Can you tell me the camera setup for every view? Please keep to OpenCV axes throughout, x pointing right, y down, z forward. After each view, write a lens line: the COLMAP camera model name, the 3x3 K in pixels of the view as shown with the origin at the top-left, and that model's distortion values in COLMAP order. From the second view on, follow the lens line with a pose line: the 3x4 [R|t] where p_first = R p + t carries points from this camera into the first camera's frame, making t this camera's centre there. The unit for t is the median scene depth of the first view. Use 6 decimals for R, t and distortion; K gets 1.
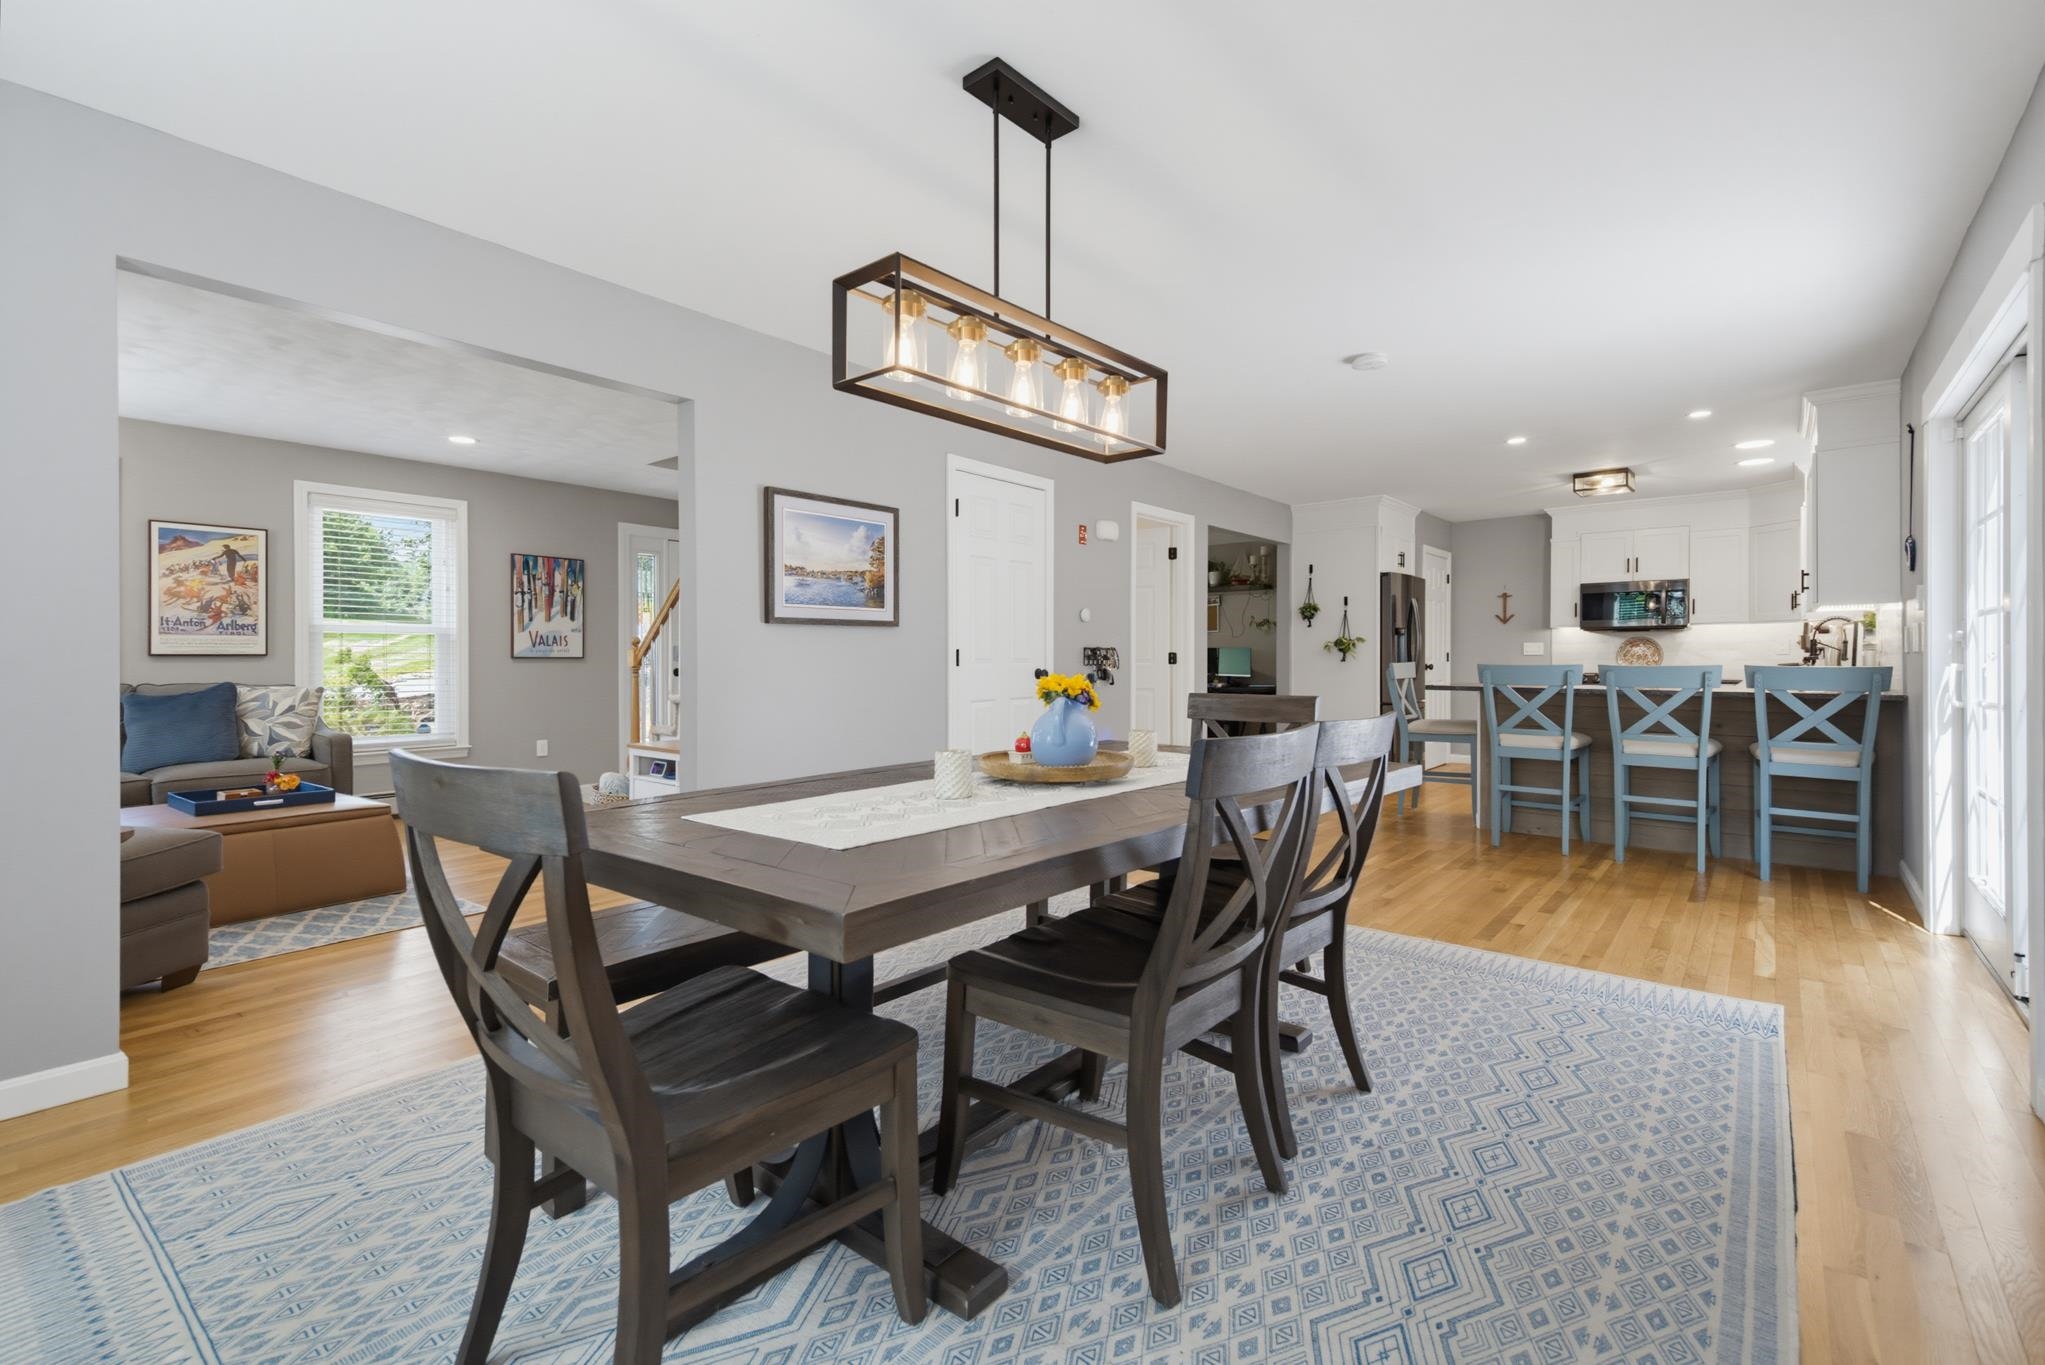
lens RADIAL K [[919.9, 0, 1026.9], [0, 919.9, 669.4], [0, 0, 1]] dist [0.005854, 0.000143]
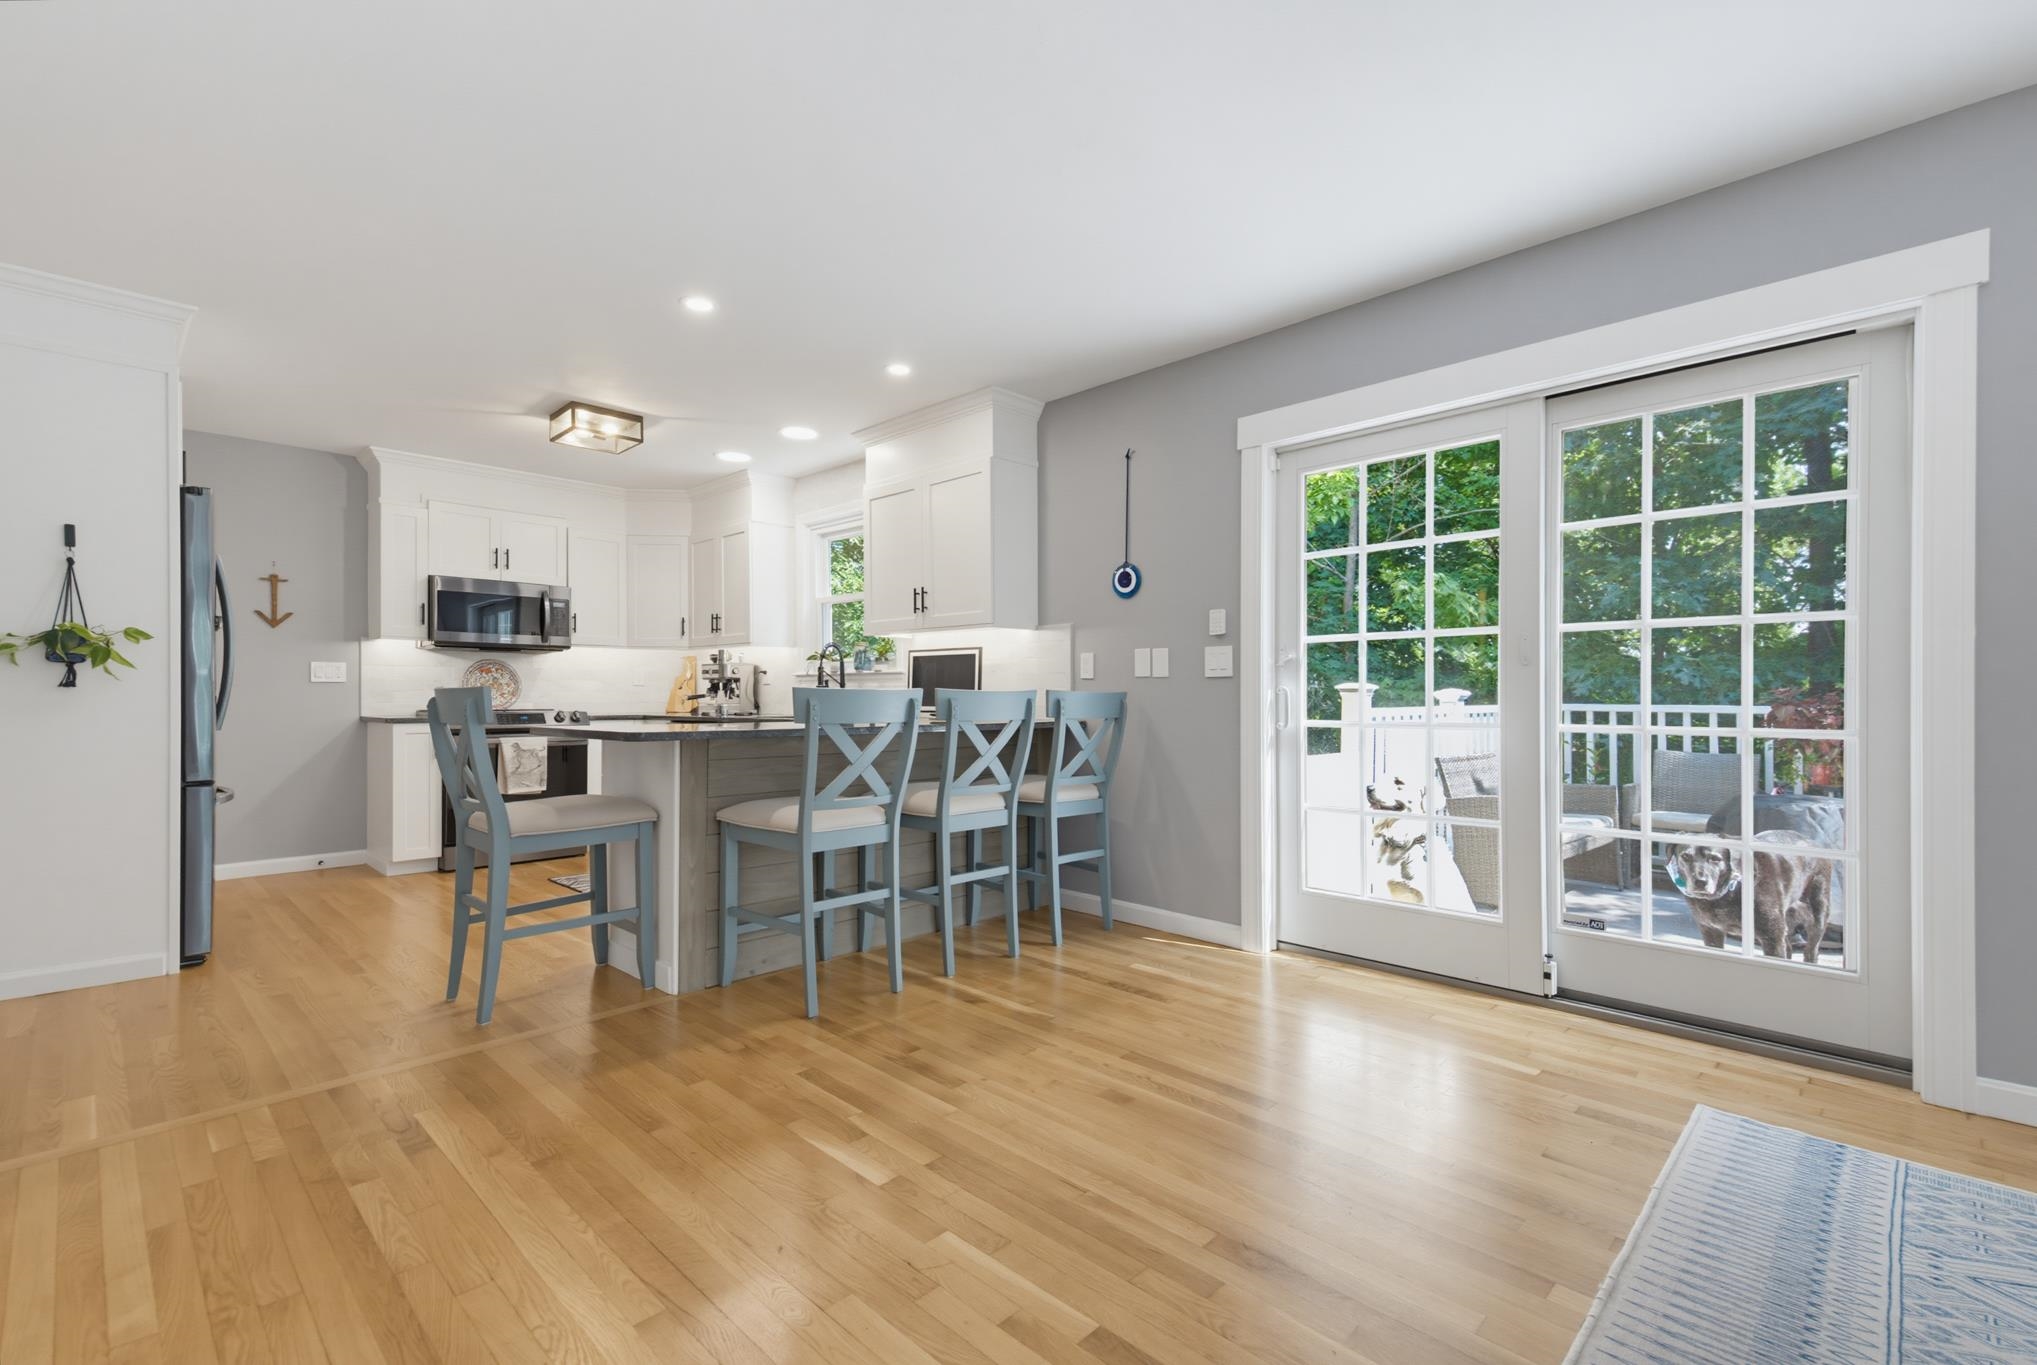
lens RADIAL K [[916.3, 0, 1023.3], [0, 916.3, 696.1], [0, 0, 1]] dist [0.005854, 0.000143]
pose [[0.091365, 0.005512, 0.995802, -0.016478], [0.013172, 0.999891, -0.006743, 0.004204], [-0.995730, 0.013732, 0.091282, 0.525403]]
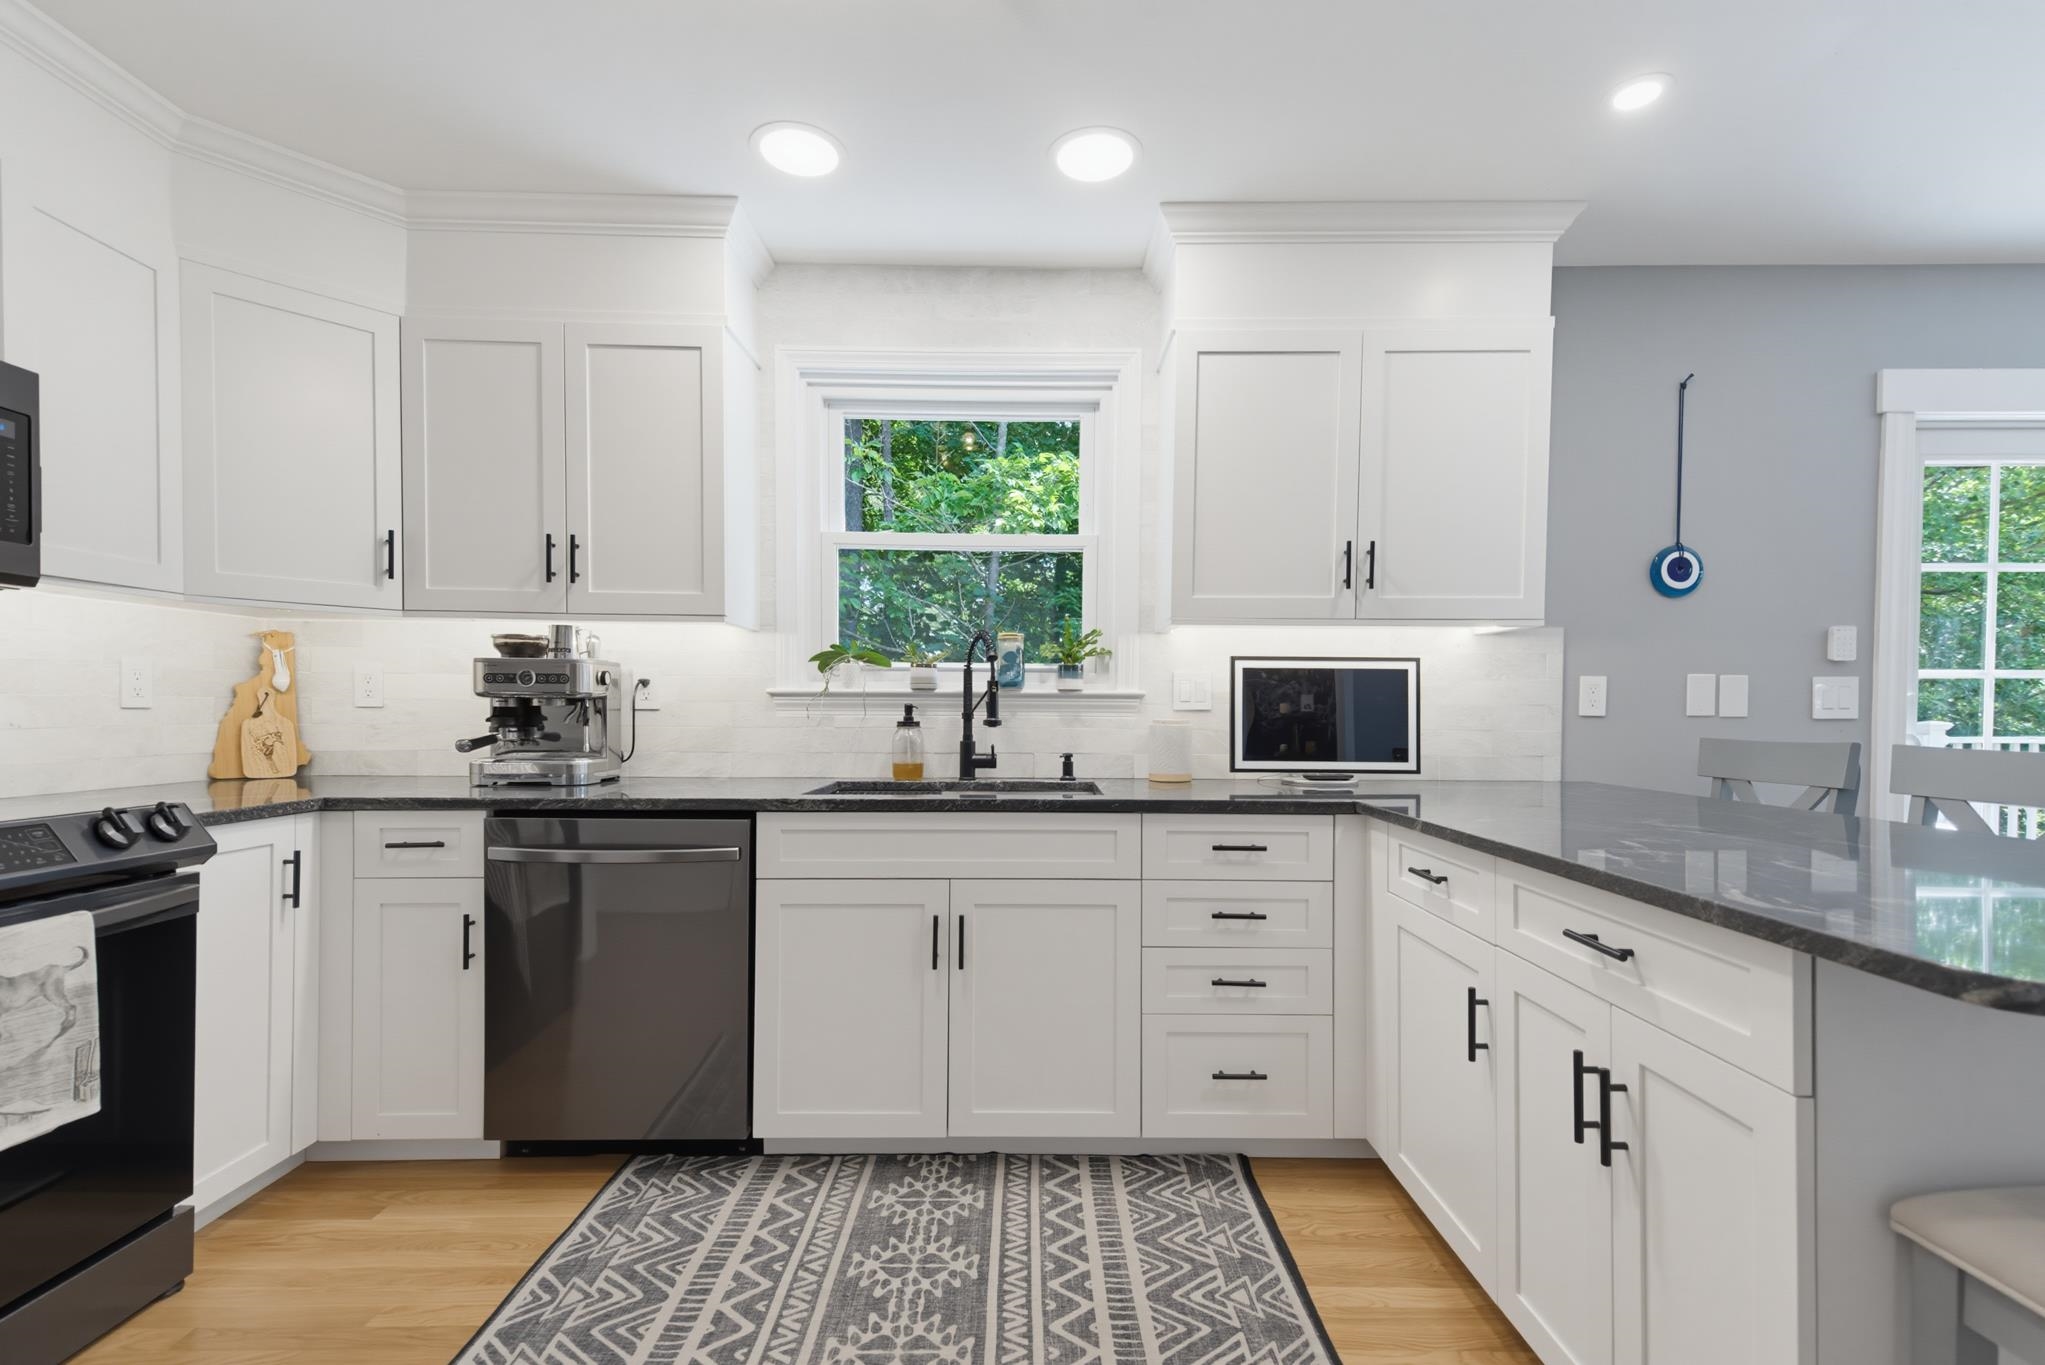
lens RADIAL K [[919.9, 0, 1021.0], [0, 919.9, 722.6], [0, 0, 1]] dist [0.005854, 0.000143]
pose [[-0.626307, -0.006165, 0.779552, 0.386474], [0.007785, 0.999869, 0.014161, -0.013619], [-0.779537, 0.014938, -0.626178, 0.924888]]
